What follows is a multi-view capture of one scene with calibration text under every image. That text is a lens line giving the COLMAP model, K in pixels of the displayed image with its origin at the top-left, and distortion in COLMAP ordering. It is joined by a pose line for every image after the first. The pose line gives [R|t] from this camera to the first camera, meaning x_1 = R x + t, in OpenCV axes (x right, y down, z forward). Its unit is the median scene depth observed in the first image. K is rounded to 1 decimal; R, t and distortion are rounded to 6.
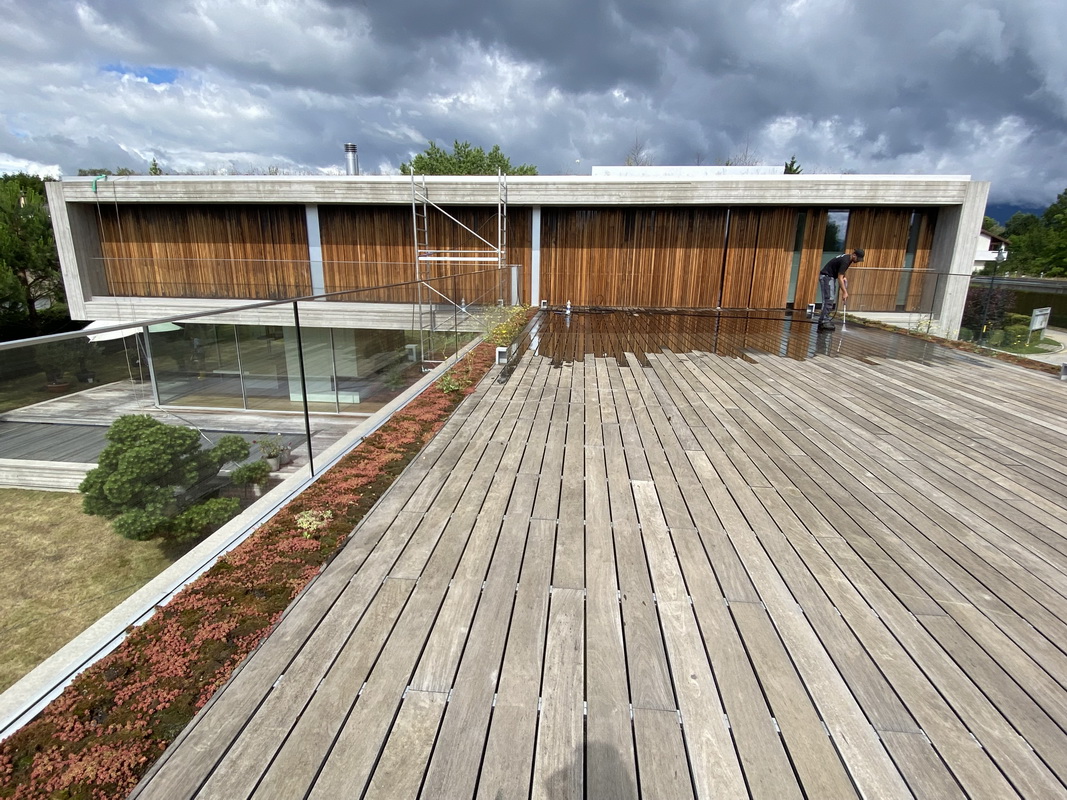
lens RADIAL K [[536.7, 0, 533.5], [0, 536.7, 400.0], [0, 0, 1]] dist [0.000996, -0.028670]
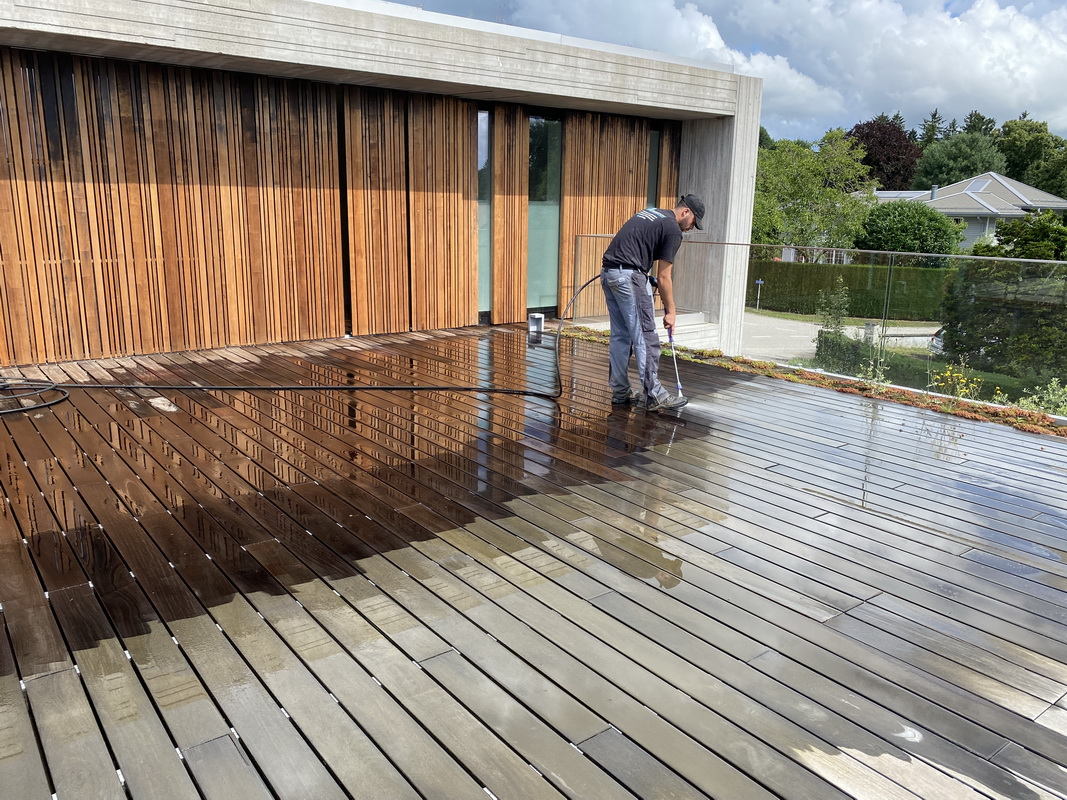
lens RADIAL K [[819.0, 0, 533.5], [0, 819.0, 400.0], [0, 0, 1]] dist [0.009984, -0.010133]
pose [[0.739436, -0.146294, 0.657140, 0.039476], [0.160184, 0.986303, 0.039329, -0.130077], [-0.653893, 0.076182, 0.752742, 0.463059]]
